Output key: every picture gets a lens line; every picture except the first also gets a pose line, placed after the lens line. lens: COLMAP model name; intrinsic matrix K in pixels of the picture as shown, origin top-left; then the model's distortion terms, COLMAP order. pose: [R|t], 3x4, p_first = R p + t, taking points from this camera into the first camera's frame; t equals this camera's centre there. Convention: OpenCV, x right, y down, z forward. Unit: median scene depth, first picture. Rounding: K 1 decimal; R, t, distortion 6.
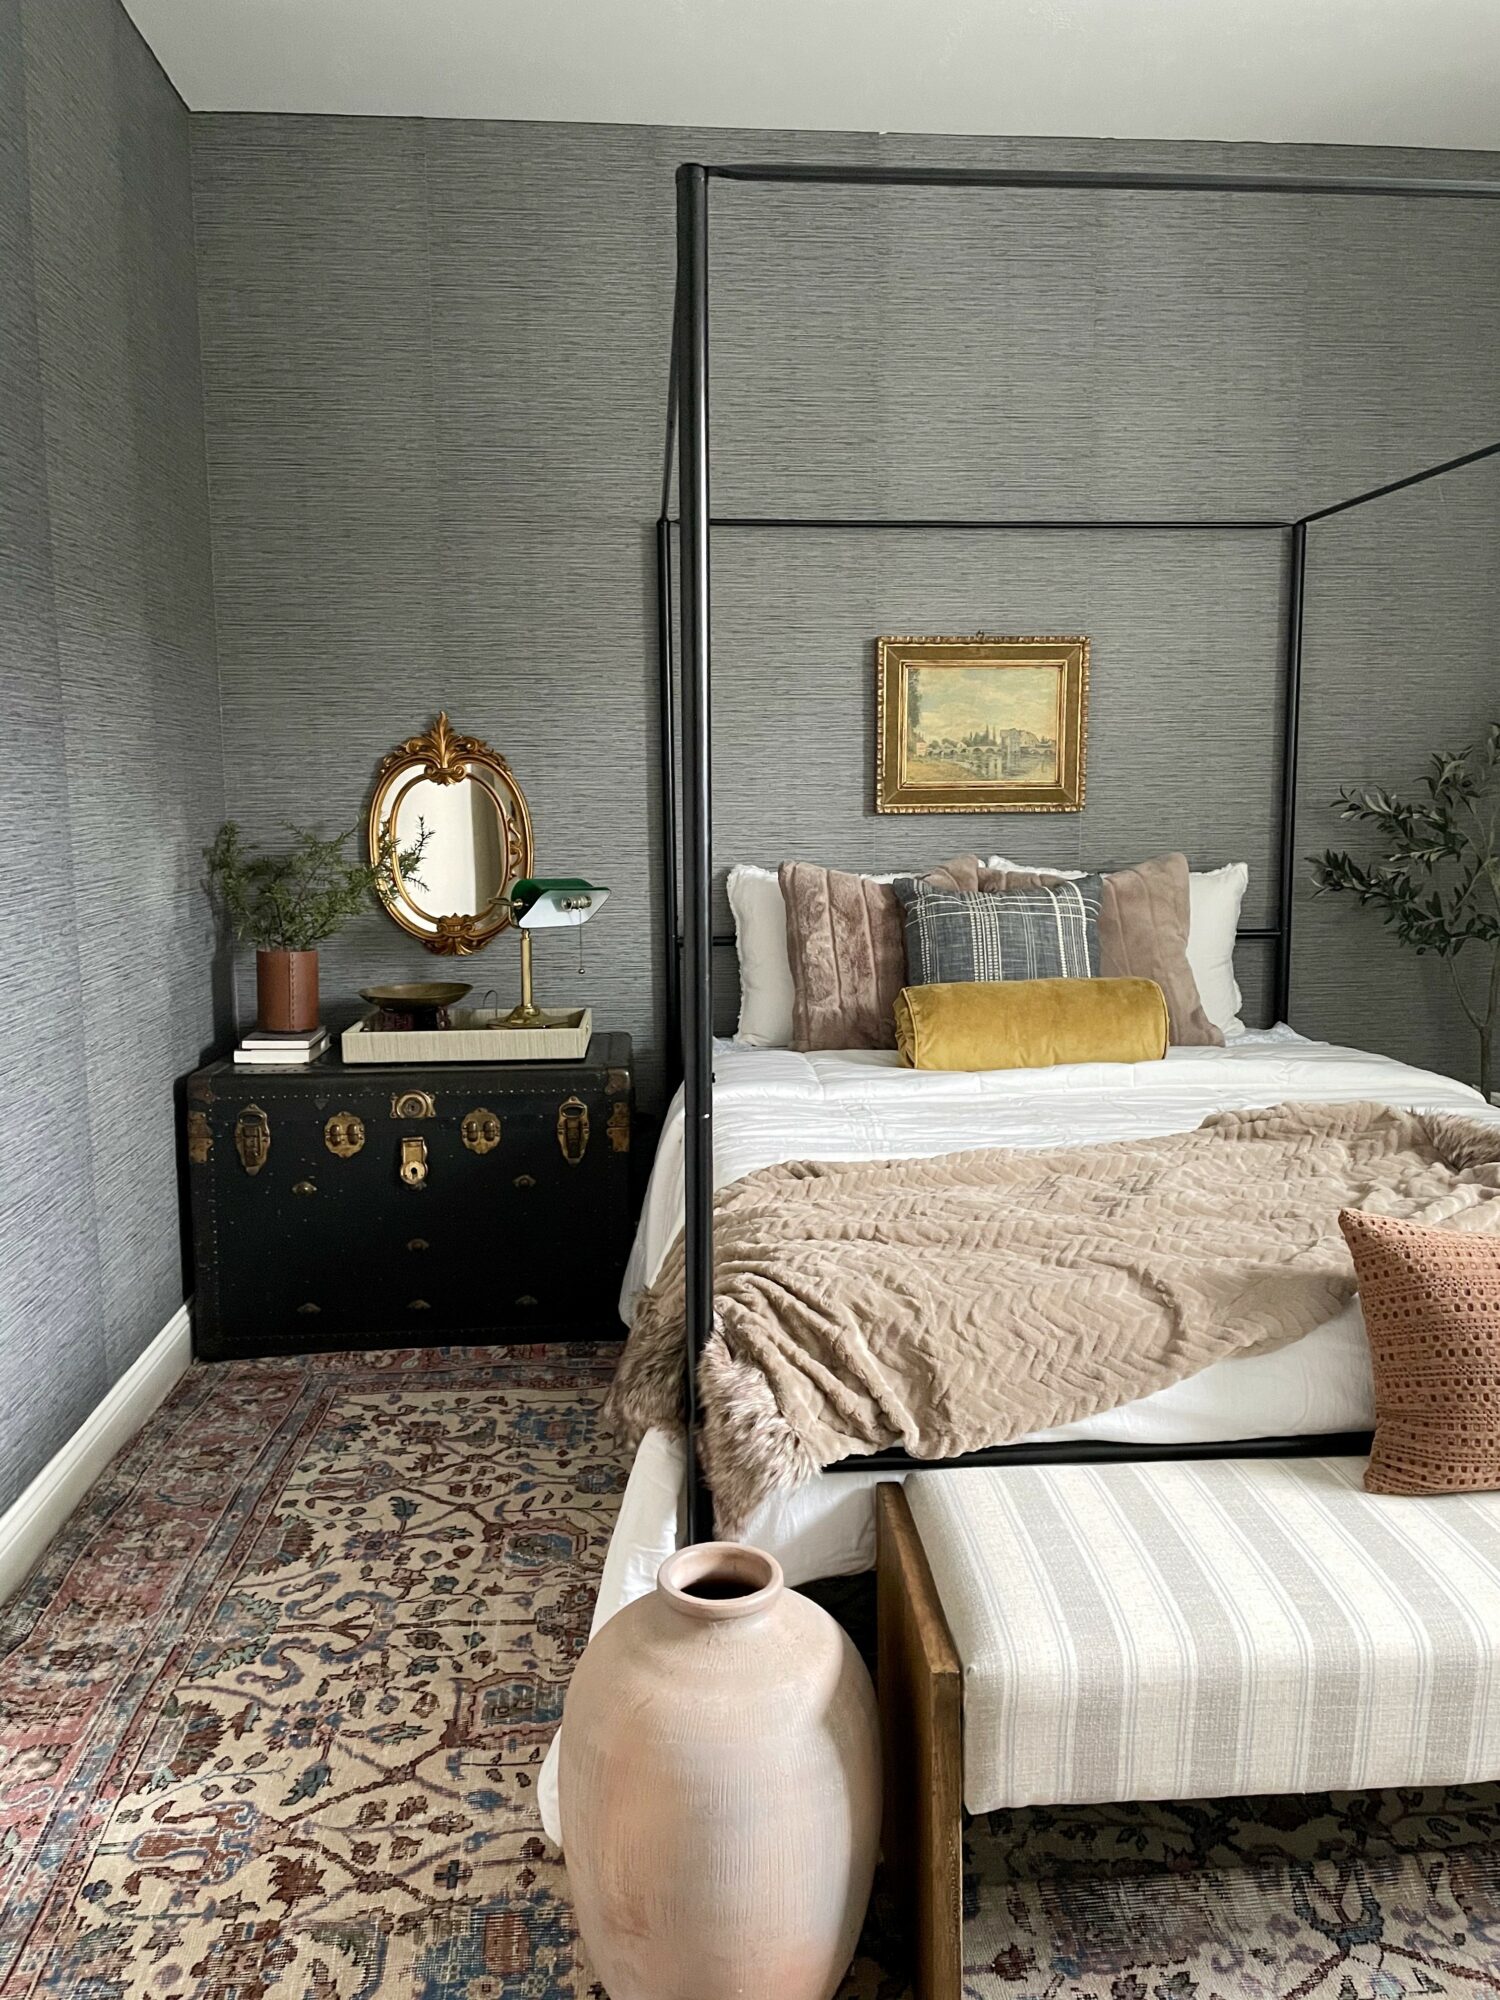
lens RADIAL K [[1370.8, 0, 744.1], [0, 1370.8, 991.9], [0, 0, 1]] dist [0.156050, -0.252189]
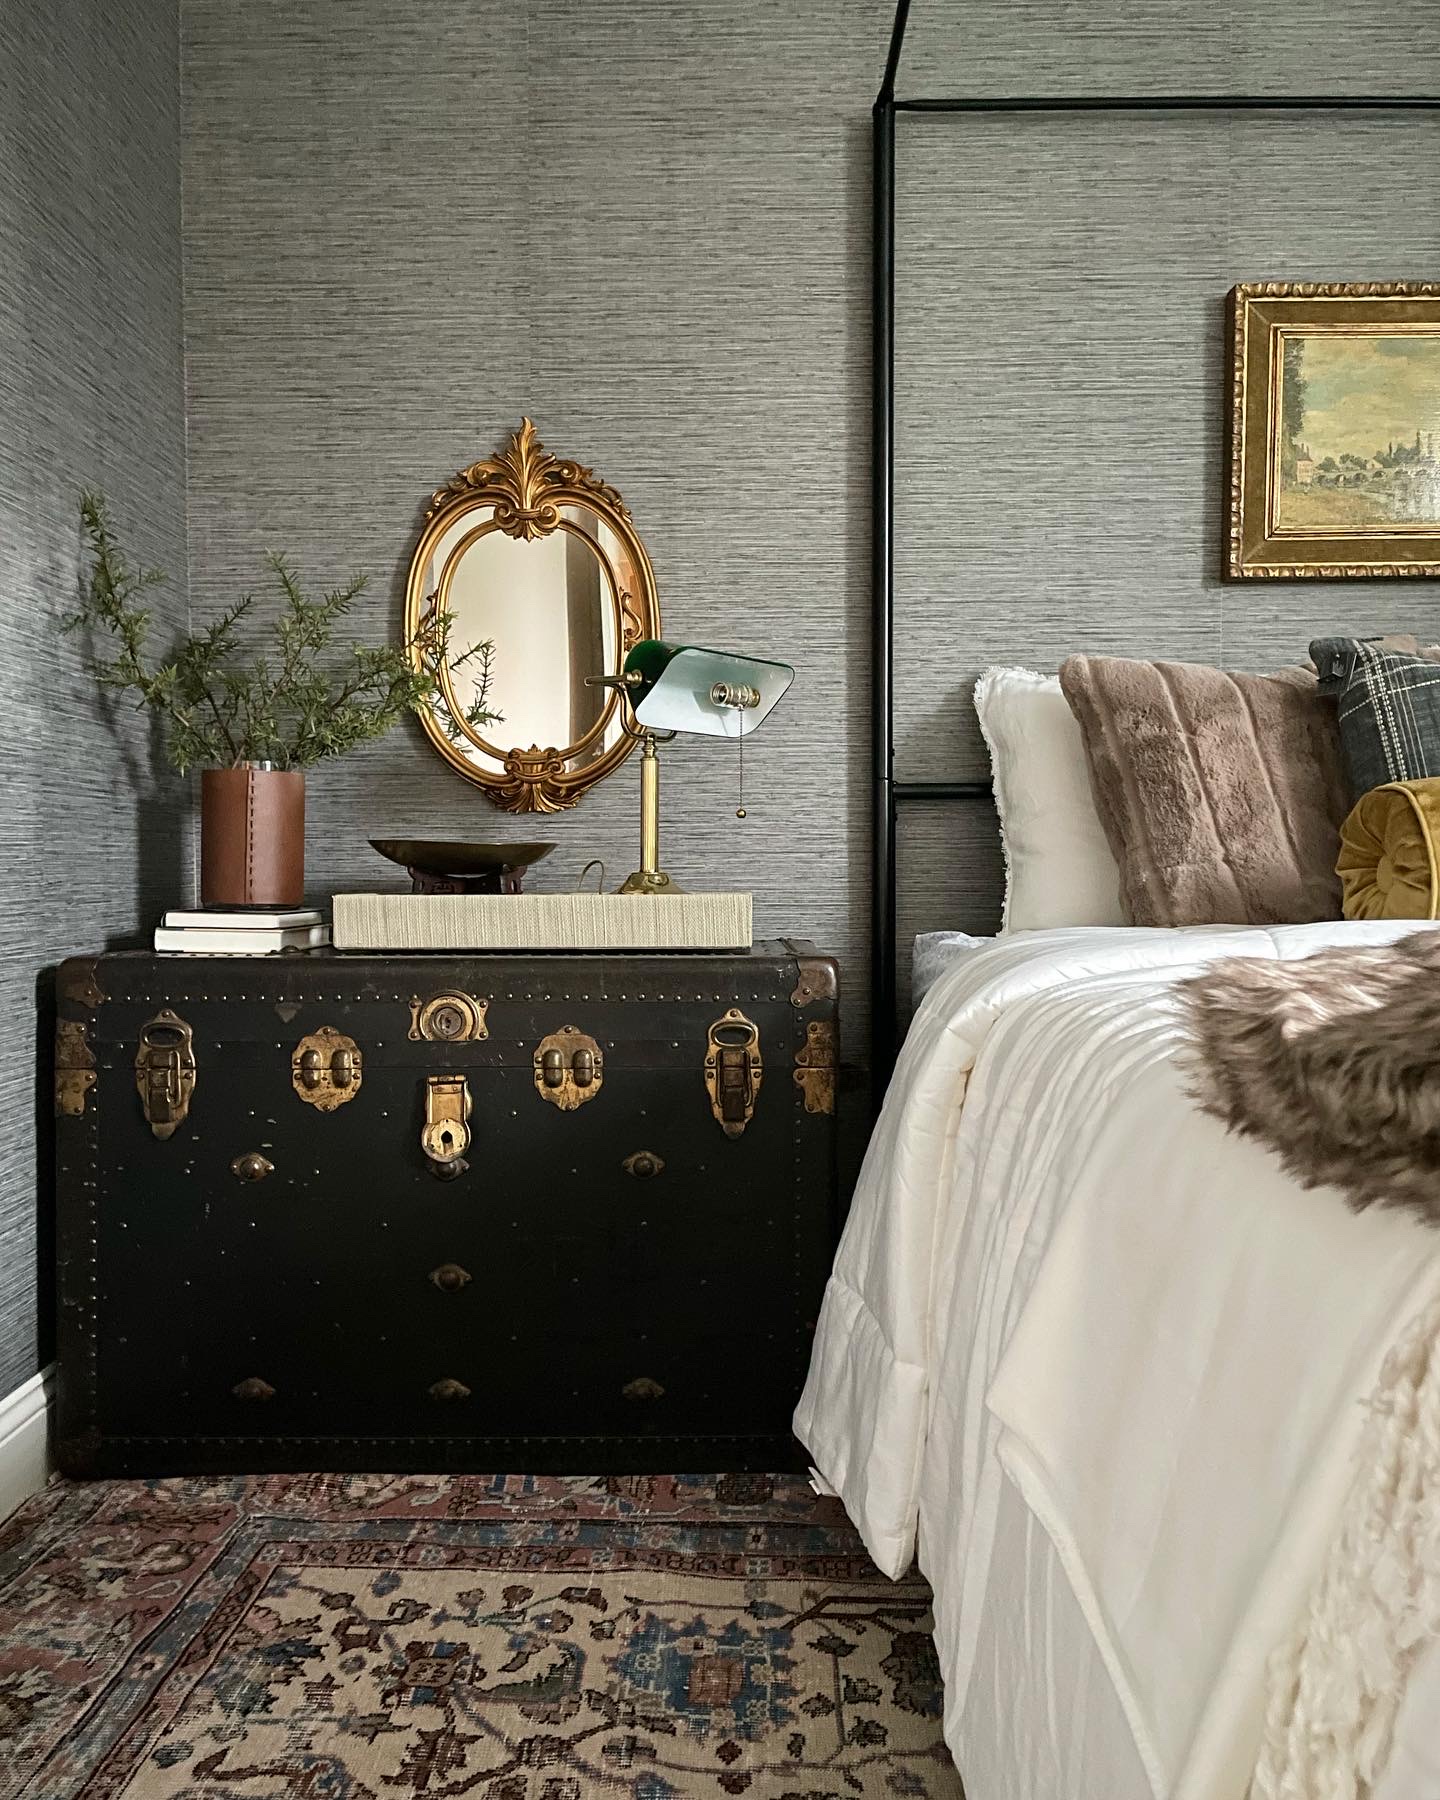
lens RADIAL K [[1450.8, 0, 728.6], [0, 1450.8, 904.4], [0, 0, 1]] dist [0.137560, -0.173638]
pose [[0.996097, 0.005440, -0.088095, -0.075215], [-0.013775, 0.995450, -0.094282, 0.089297], [0.087181, 0.095127, 0.991640, 0.420073]]
